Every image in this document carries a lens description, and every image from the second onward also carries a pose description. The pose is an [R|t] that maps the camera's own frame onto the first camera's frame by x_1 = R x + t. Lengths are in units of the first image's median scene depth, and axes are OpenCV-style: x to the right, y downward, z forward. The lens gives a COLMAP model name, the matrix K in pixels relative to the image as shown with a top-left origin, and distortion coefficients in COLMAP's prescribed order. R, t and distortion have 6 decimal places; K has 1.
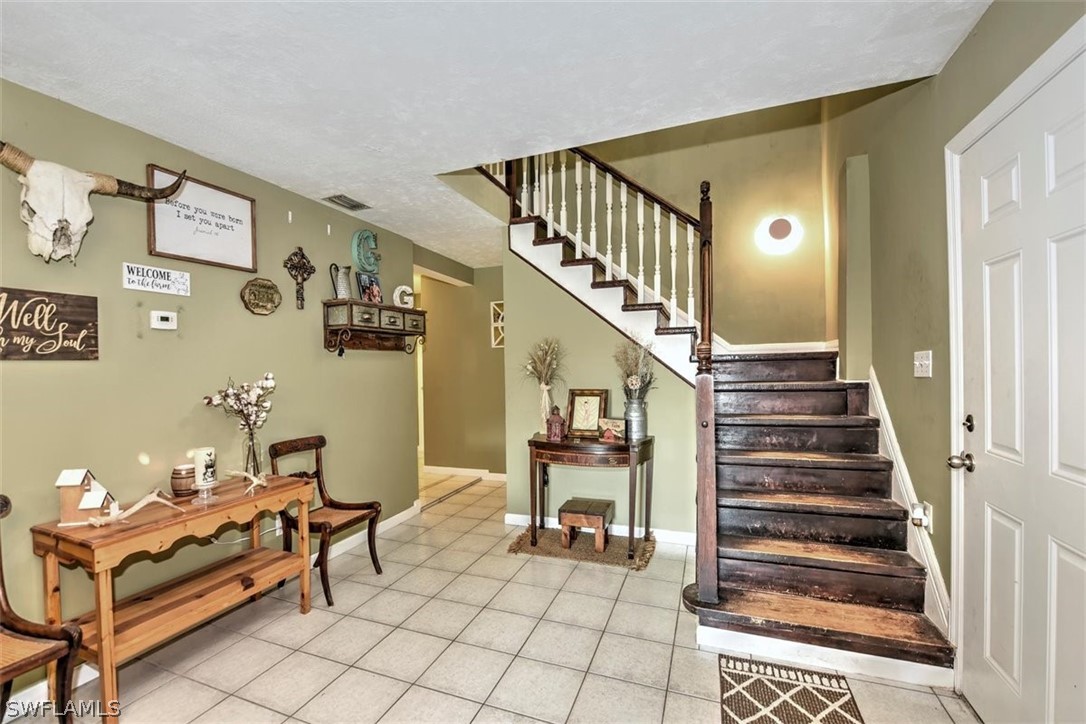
lens RADIAL K [[462.4, 0, 565.6], [0, 462.4, 376.4], [0, 0, 1]] dist [-0.015441, -0.000351]
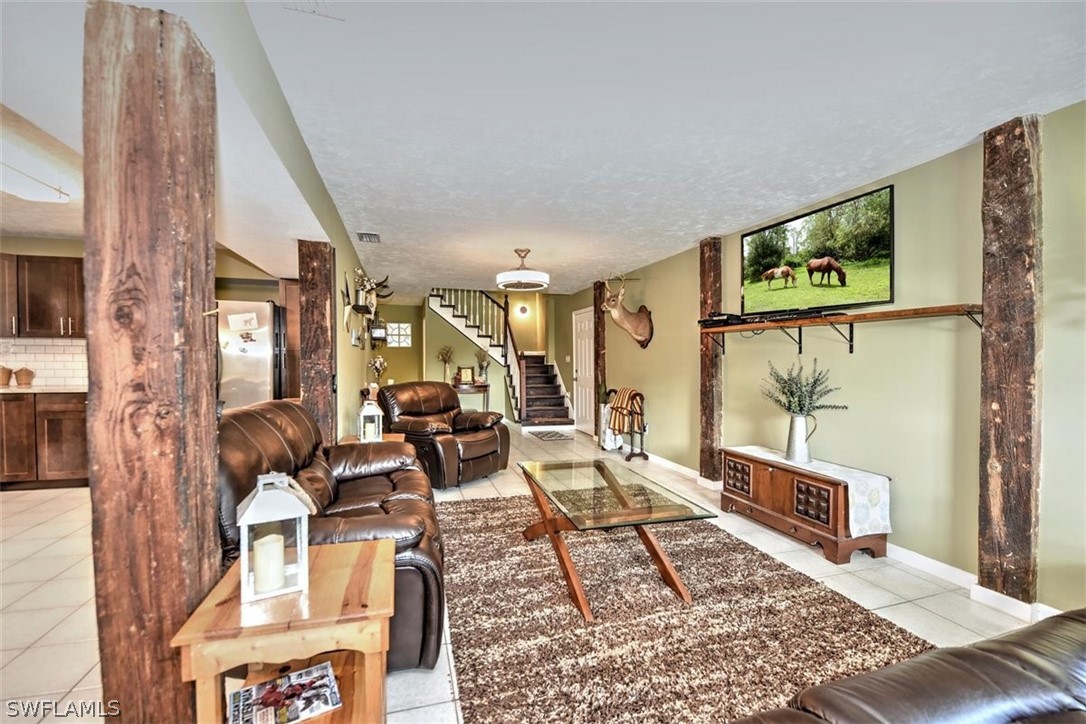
lens RADIAL K [[427.4, 0, 522.2], [0, 427.4, 369.5], [0, 0, 1]] dist [-0.013286, -0.000133]
pose [[0.832217, 0.017566, 0.554172, -1.077497], [-0.012474, 0.999838, -0.012960, 0.077133], [-0.554310, 0.003872, 0.832301, -1.256715]]
